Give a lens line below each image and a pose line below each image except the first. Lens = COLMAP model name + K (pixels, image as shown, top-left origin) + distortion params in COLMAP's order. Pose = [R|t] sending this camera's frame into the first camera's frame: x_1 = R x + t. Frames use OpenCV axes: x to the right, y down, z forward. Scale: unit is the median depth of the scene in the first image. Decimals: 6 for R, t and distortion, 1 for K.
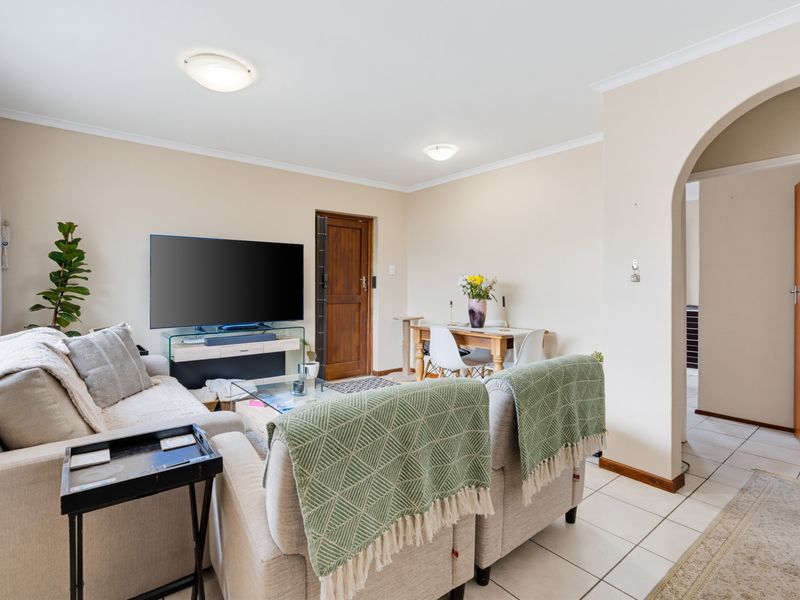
lens RADIAL K [[409.7, 0, 396.2], [0, 409.7, 291.9], [0, 0, 1]] dist [-0.013404, 0.004511]
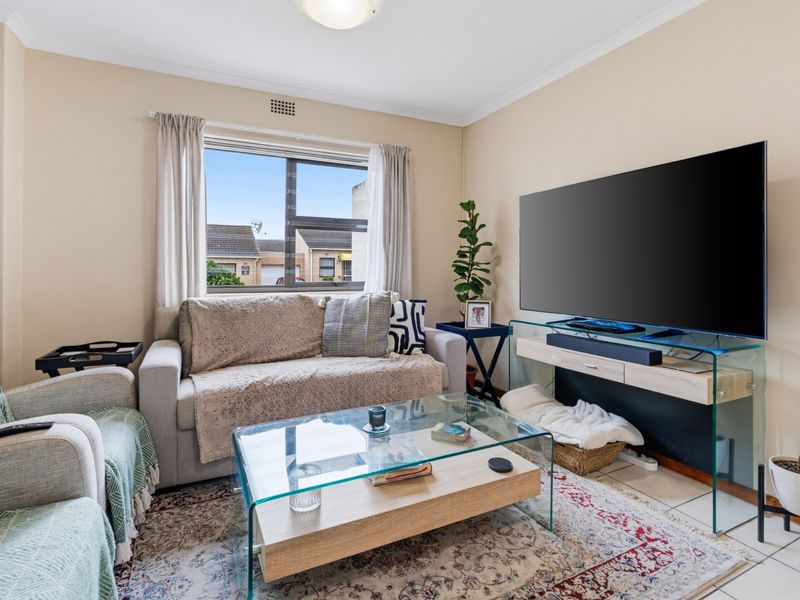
lens RADIAL K [[409.7, 0, 389.8], [0, 409.7, 270.9], [0, 0, 1]] dist [-0.013404, 0.004511]
pose [[-0.214773, 0.002655, -0.976660, 0.244470], [-0.021635, 0.999738, 0.007476, 0.010074], [0.976424, 0.022736, -0.214659, 0.825245]]
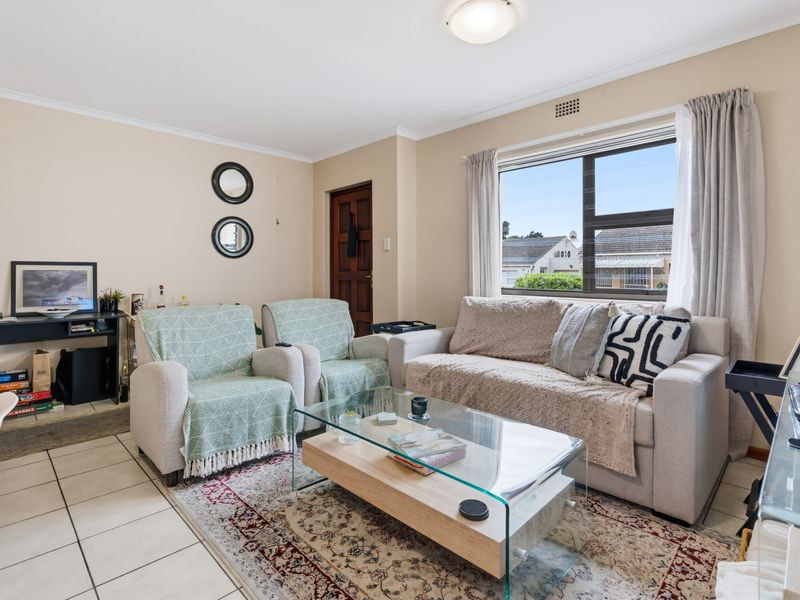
lens RADIAL K [[409.7, 0, 402.8], [0, 409.7, 270.3], [0, 0, 1]] dist [-0.013404, 0.004511]
pose [[-0.991339, -0.001825, -0.131318, -0.092533], [-0.003220, 0.999941, 0.010412, 0.003260], [0.131291, 0.010744, -0.991286, 1.193583]]
